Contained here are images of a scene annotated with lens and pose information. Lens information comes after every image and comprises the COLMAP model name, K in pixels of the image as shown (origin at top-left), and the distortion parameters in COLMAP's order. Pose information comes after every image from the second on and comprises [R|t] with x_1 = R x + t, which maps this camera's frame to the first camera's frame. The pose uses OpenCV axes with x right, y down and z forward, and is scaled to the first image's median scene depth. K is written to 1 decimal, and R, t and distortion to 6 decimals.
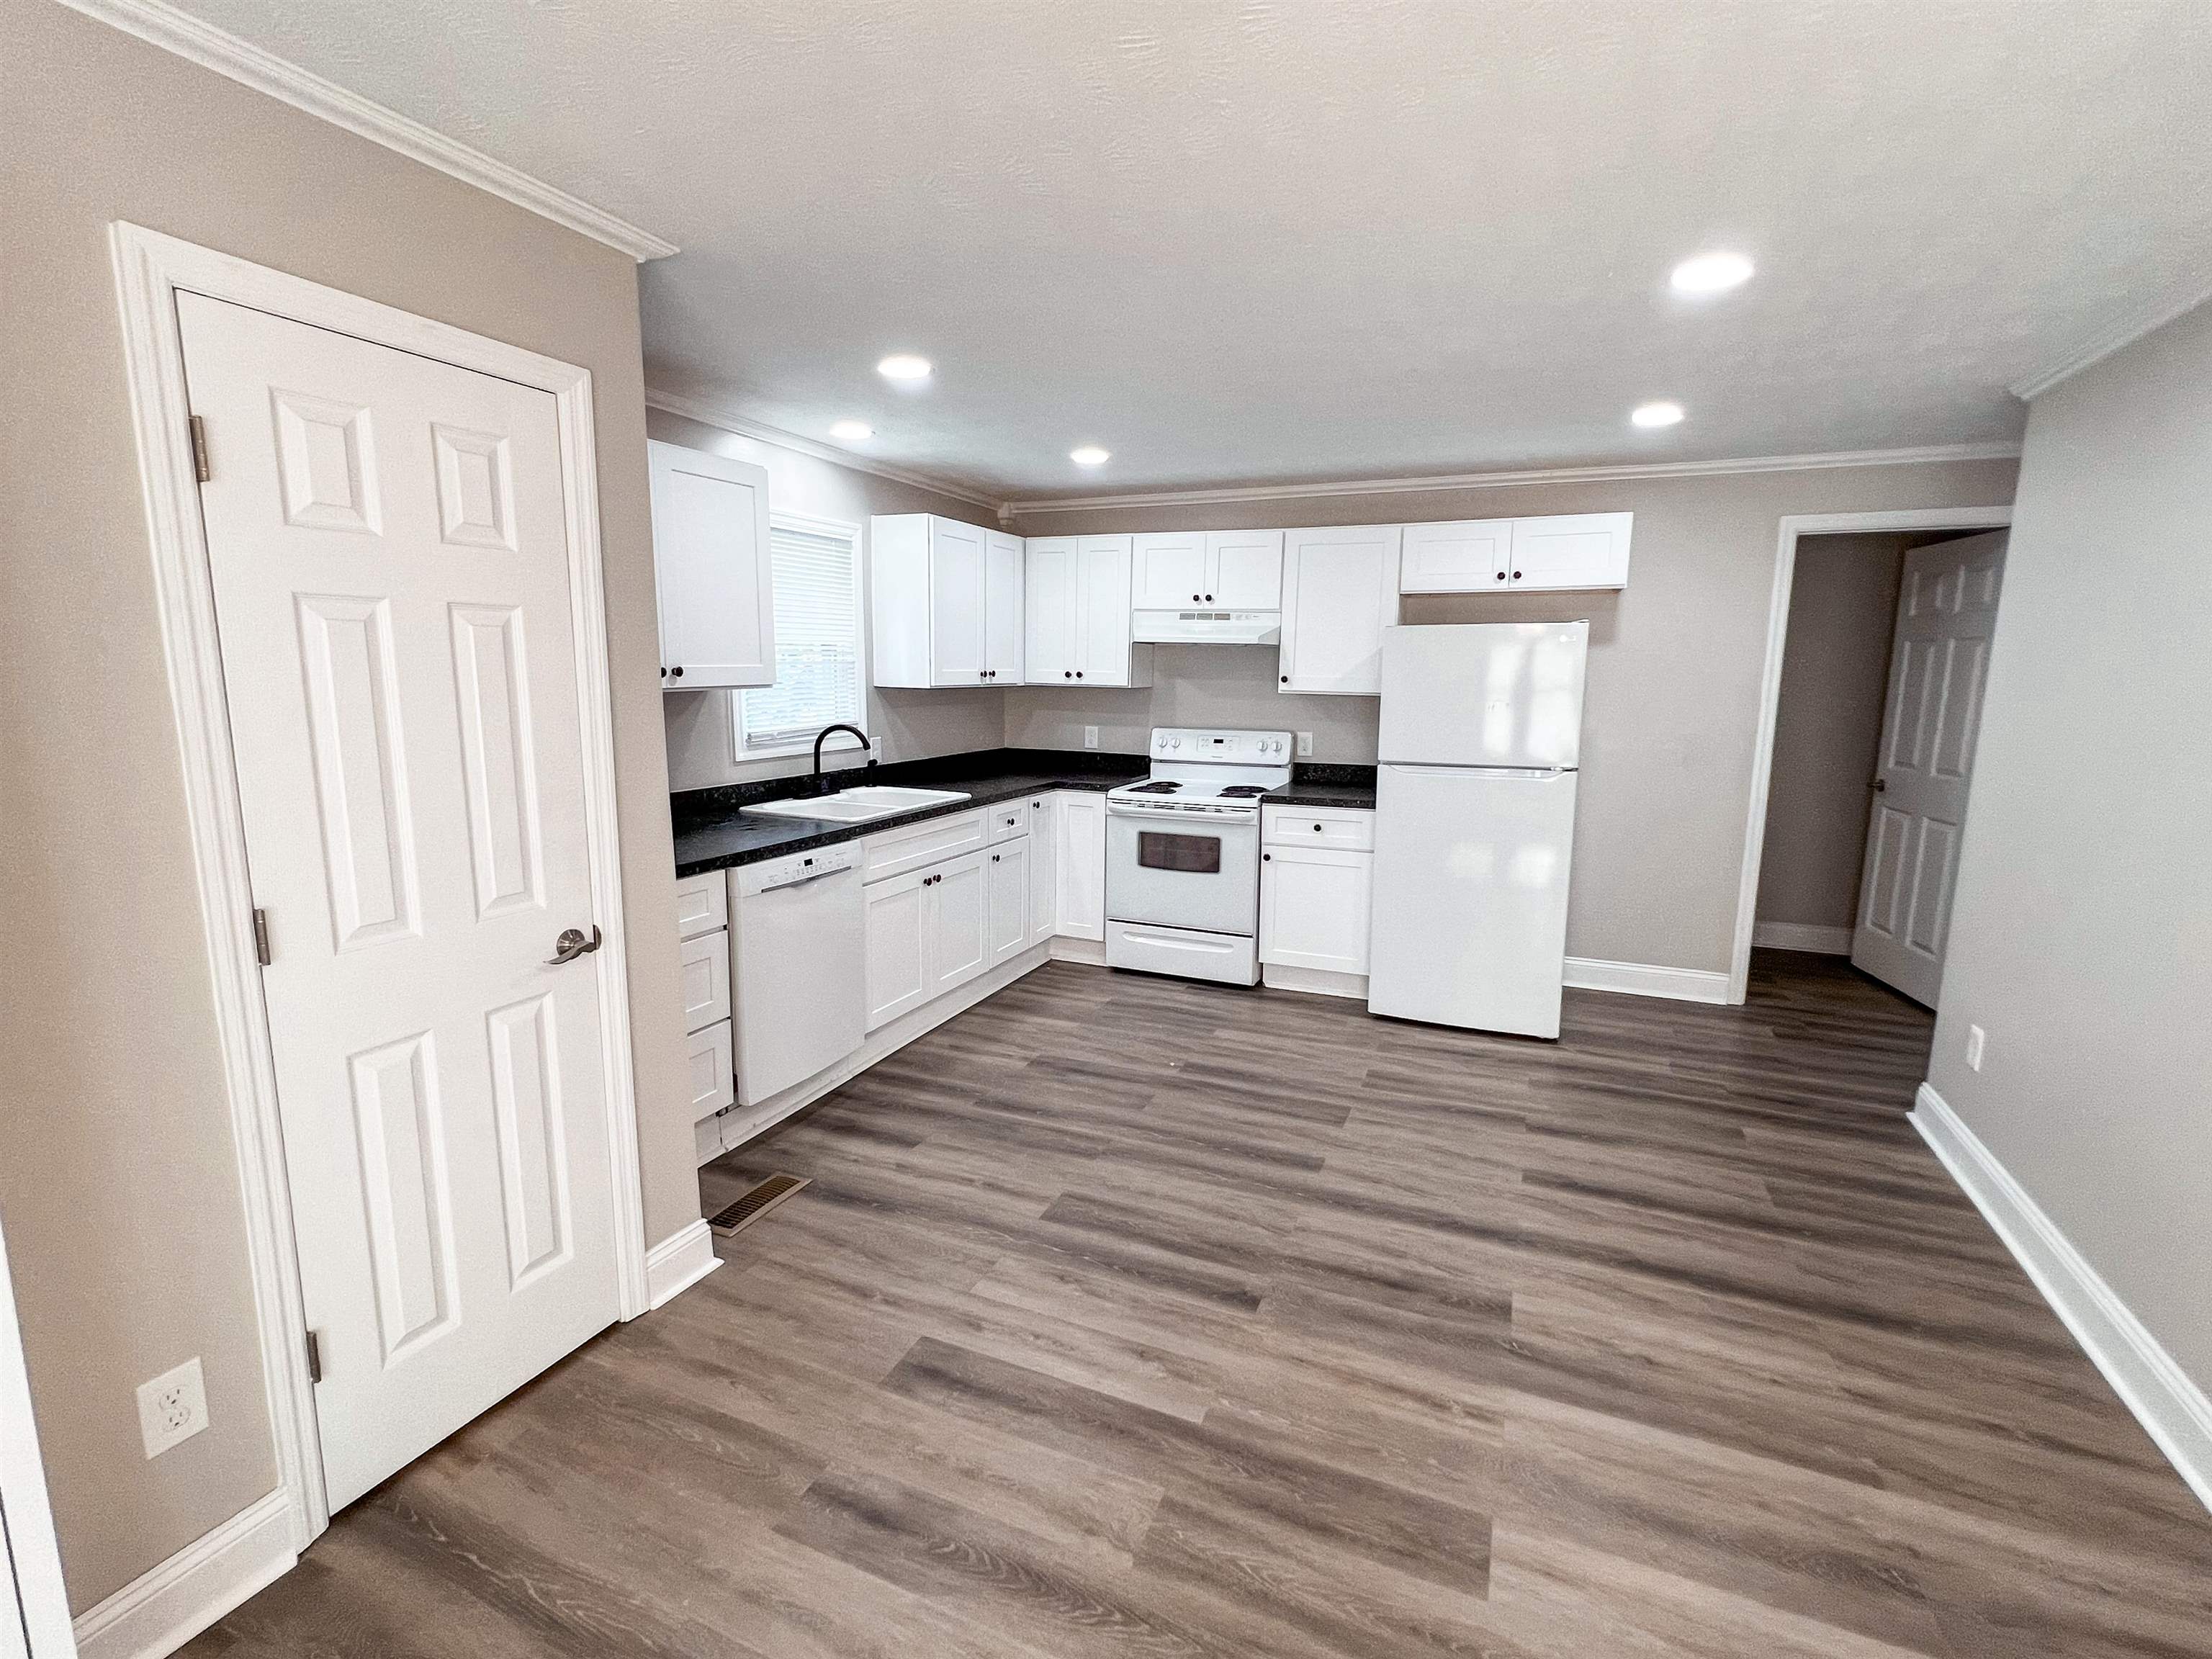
lens RADIAL K [[995.4, 0, 1105.6], [0, 995.4, 831.9], [0, 0, 1]] dist [-0.002153, 0.001073]
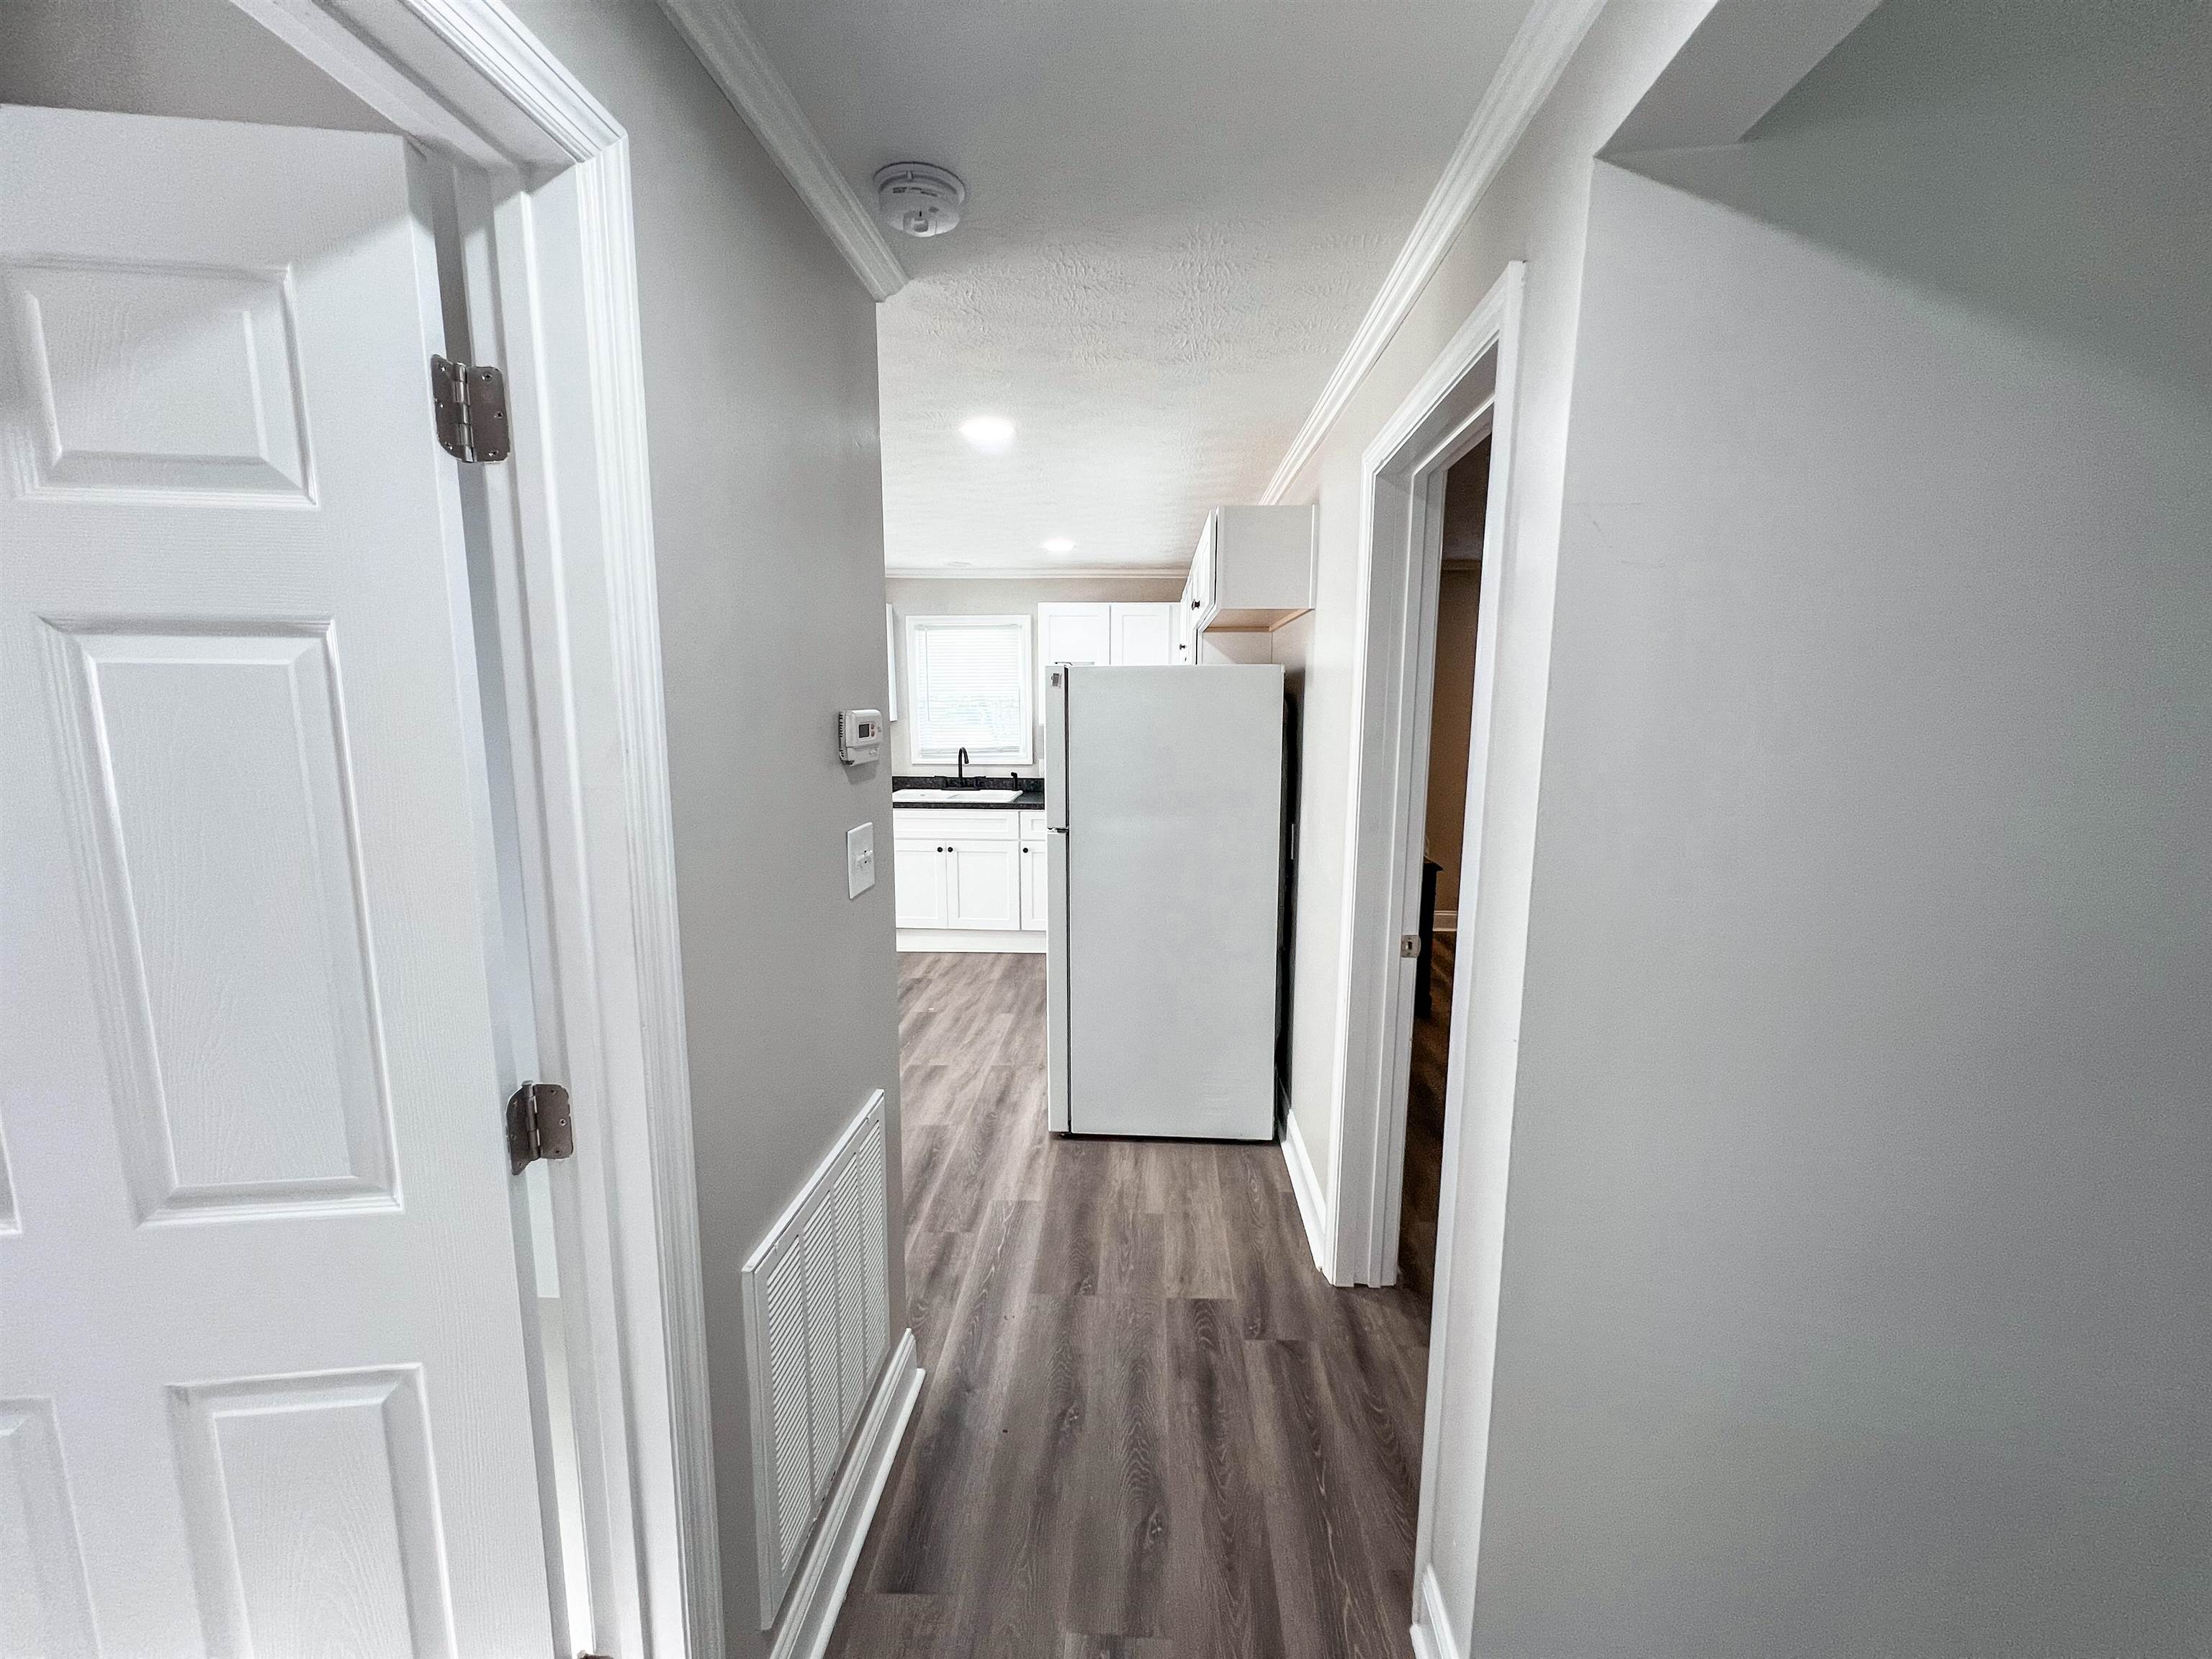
lens RADIAL K [[880.8, 0, 1104.7], [0, 880.8, 827.9], [0, 0, 1]] dist [0.000528, -0.000095]
pose [[0.352167, 0.126858, -0.927300, 1.321492], [-0.153240, 0.985217, 0.076584, -0.142603], [0.923307, 0.115129, 0.366401, 0.826248]]
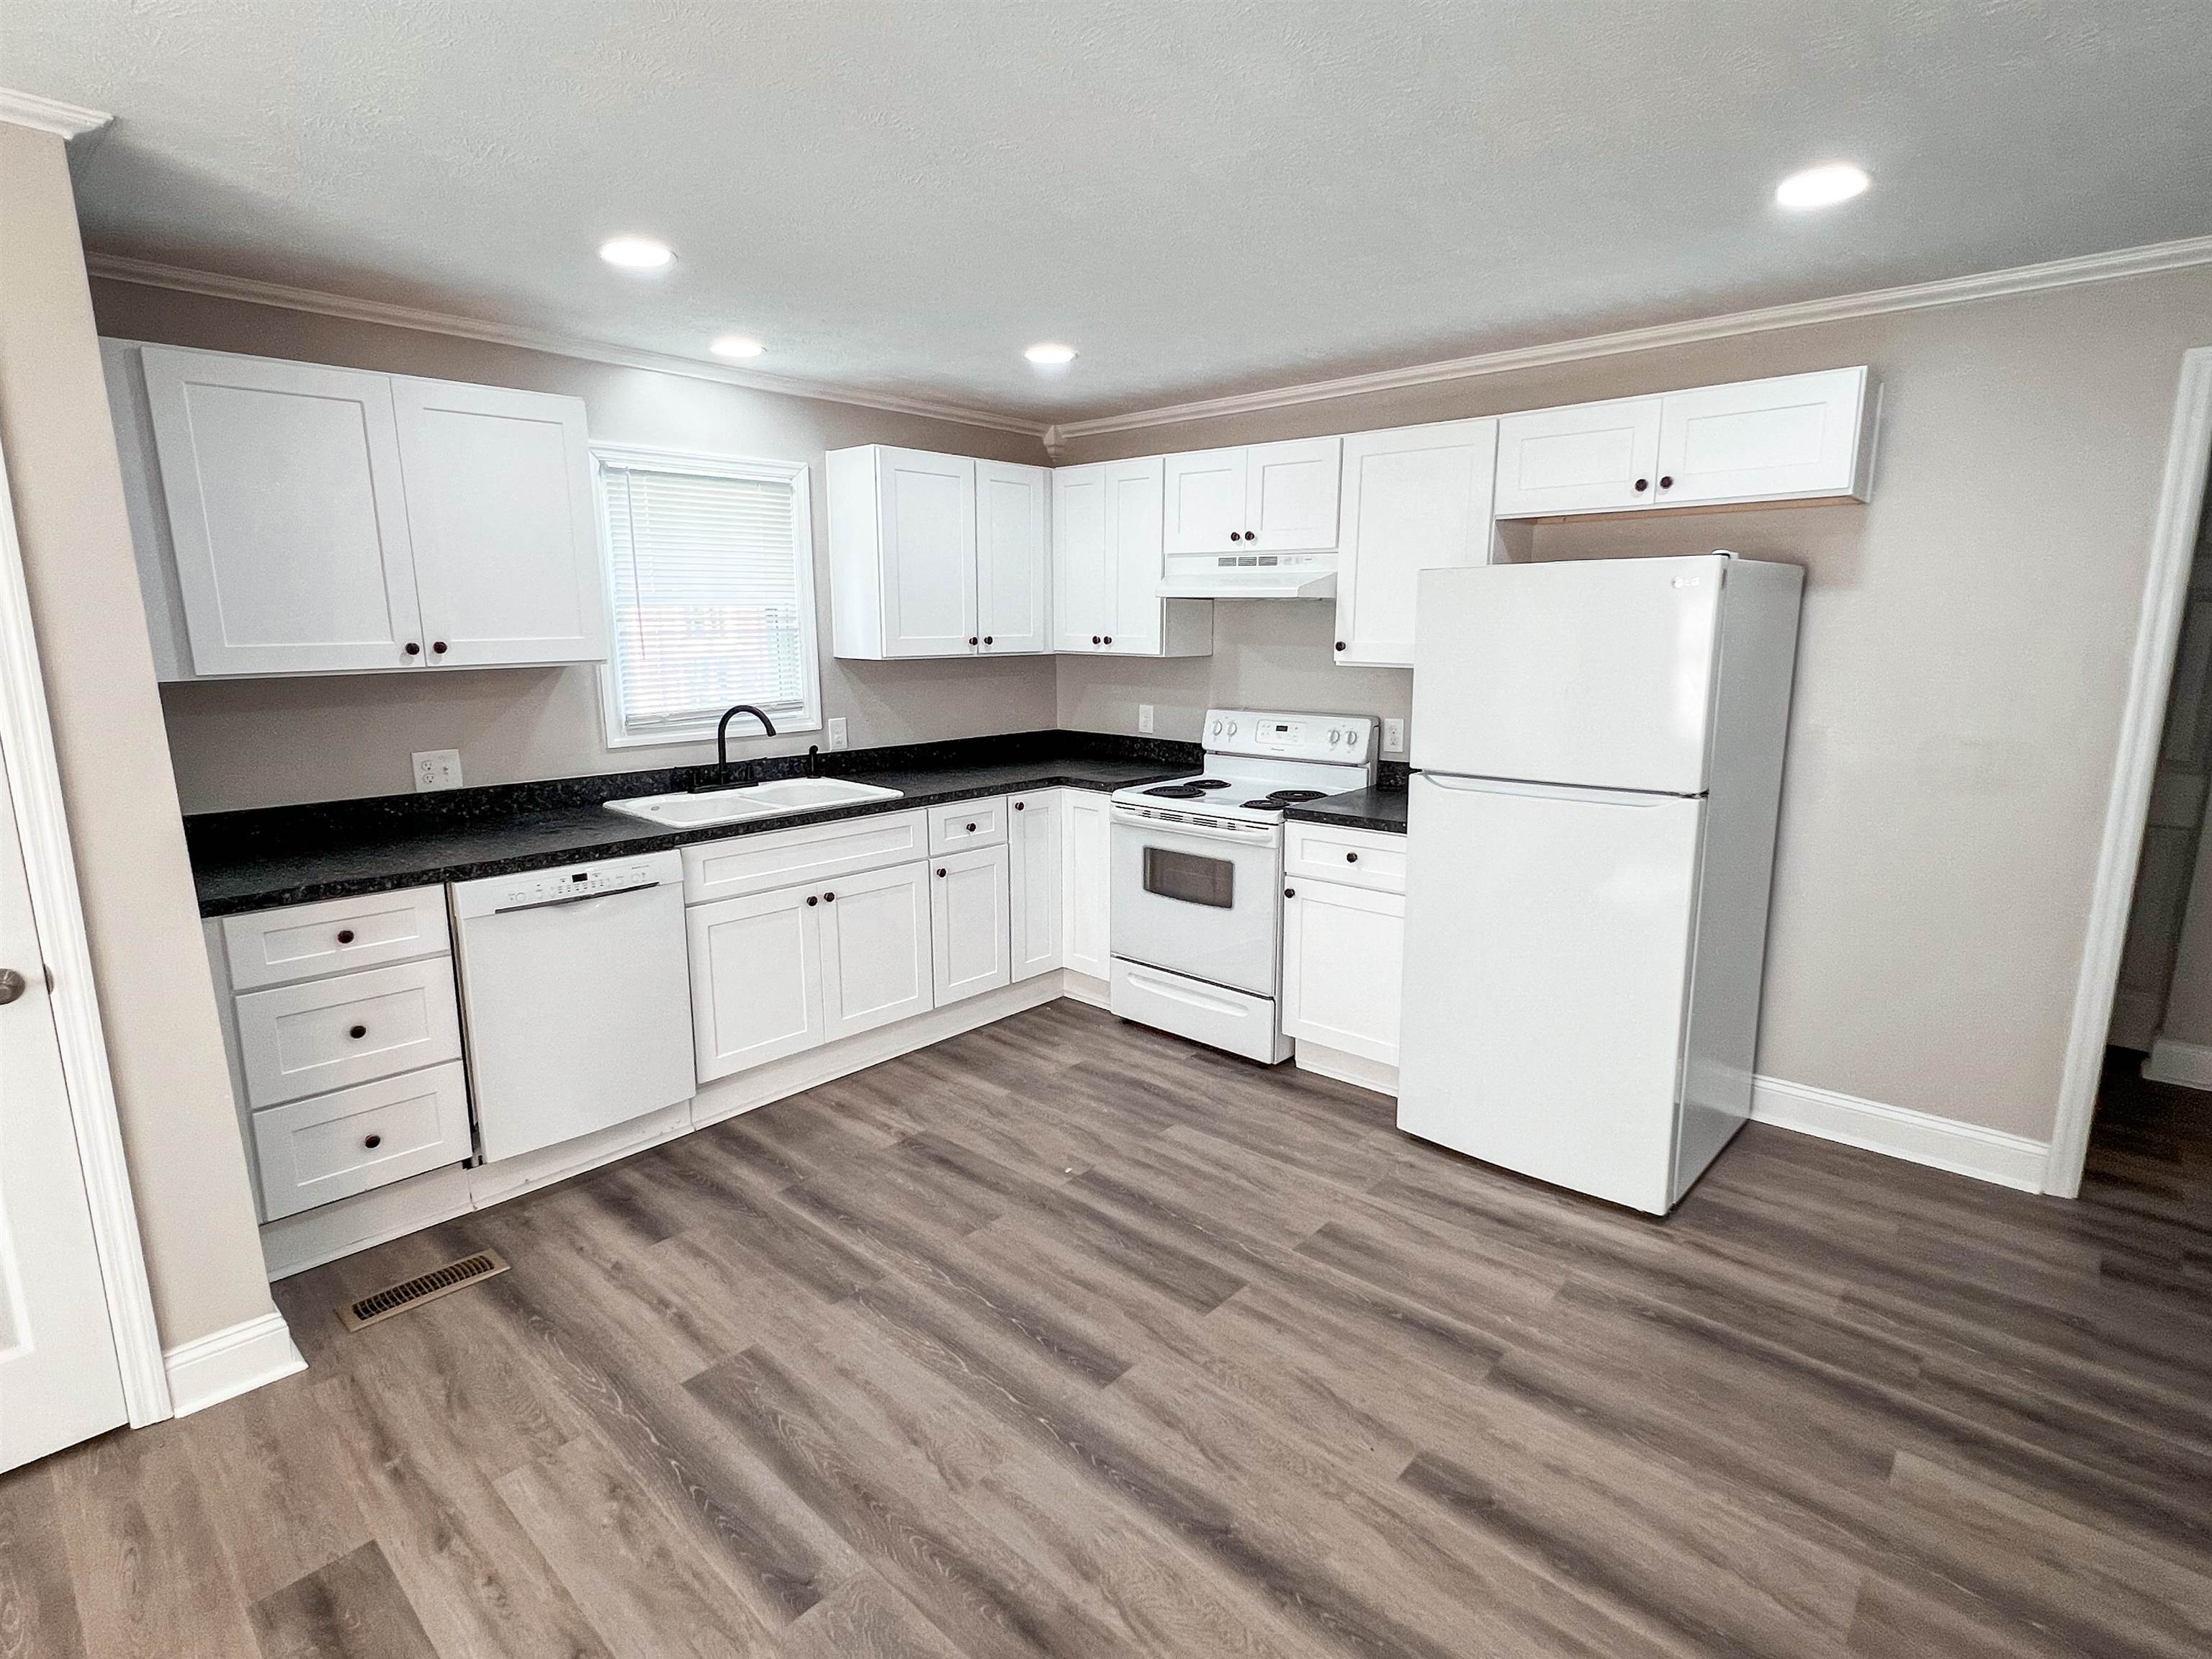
lens RADIAL K [[1095.9, 0, 1103.3], [0, 1095.9, 834.0], [0, 0, 1]] dist [-0.001386, 0.000589]
pose [[0.945823, 0.049984, -0.320811, 0.373796], [-0.041279, 0.998573, 0.033881, -0.050578], [0.322047, -0.018803, 0.946537, 0.260240]]
